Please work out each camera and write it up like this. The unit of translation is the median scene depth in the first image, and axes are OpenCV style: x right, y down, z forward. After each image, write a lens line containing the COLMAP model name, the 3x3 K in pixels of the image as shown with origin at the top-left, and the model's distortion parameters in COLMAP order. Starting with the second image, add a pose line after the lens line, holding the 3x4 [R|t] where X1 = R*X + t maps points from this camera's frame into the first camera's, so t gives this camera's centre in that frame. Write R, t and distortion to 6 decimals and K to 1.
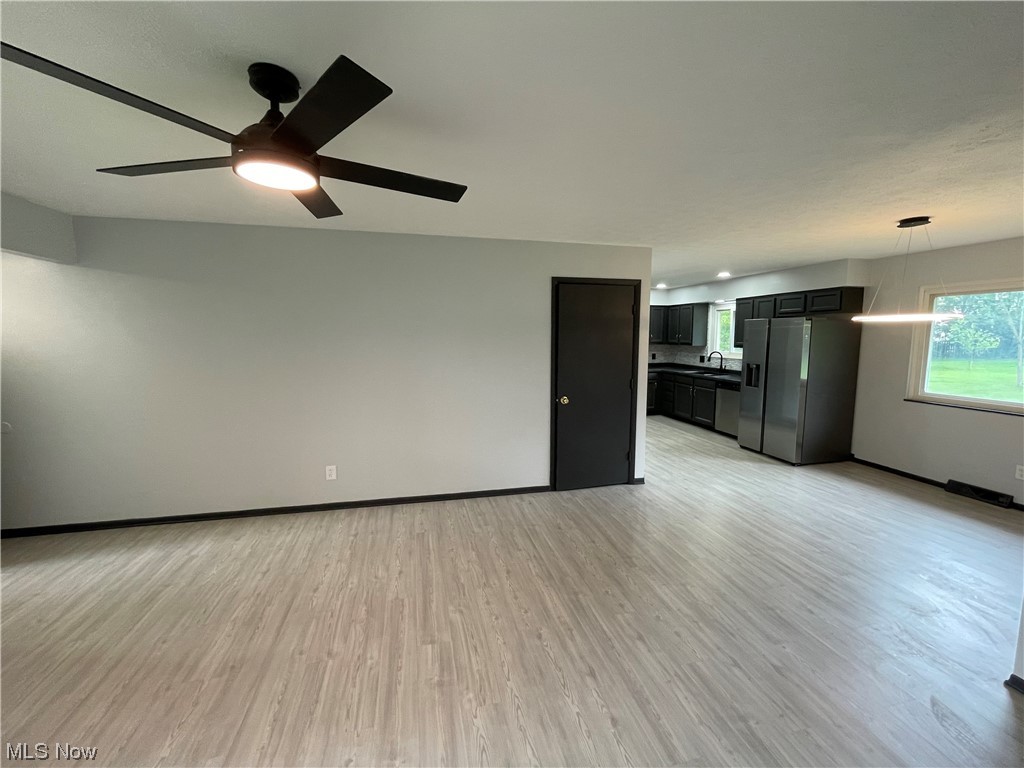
lens RADIAL K [[414.2, 0, 512.4], [0, 414.2, 379.4], [0, 0, 1]] dist [-0.001432, 0.000168]
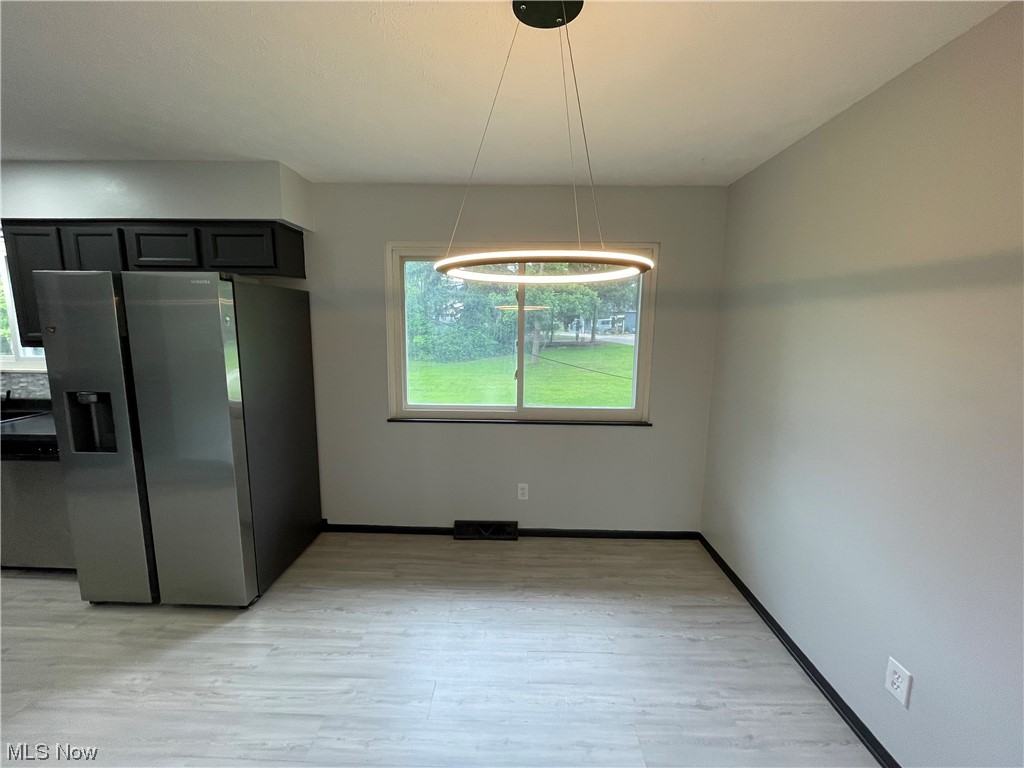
lens RADIAL K [[414.2, 0, 512.4], [0, 414.2, 381.0], [0, 0, 1]] dist [-0.001432, 0.000168]
pose [[0.248747, -0.131826, 0.959556, 0.339321], [0.090689, 0.989512, 0.112432, -0.057759], [-0.964314, 0.059054, 0.258093, 0.565197]]
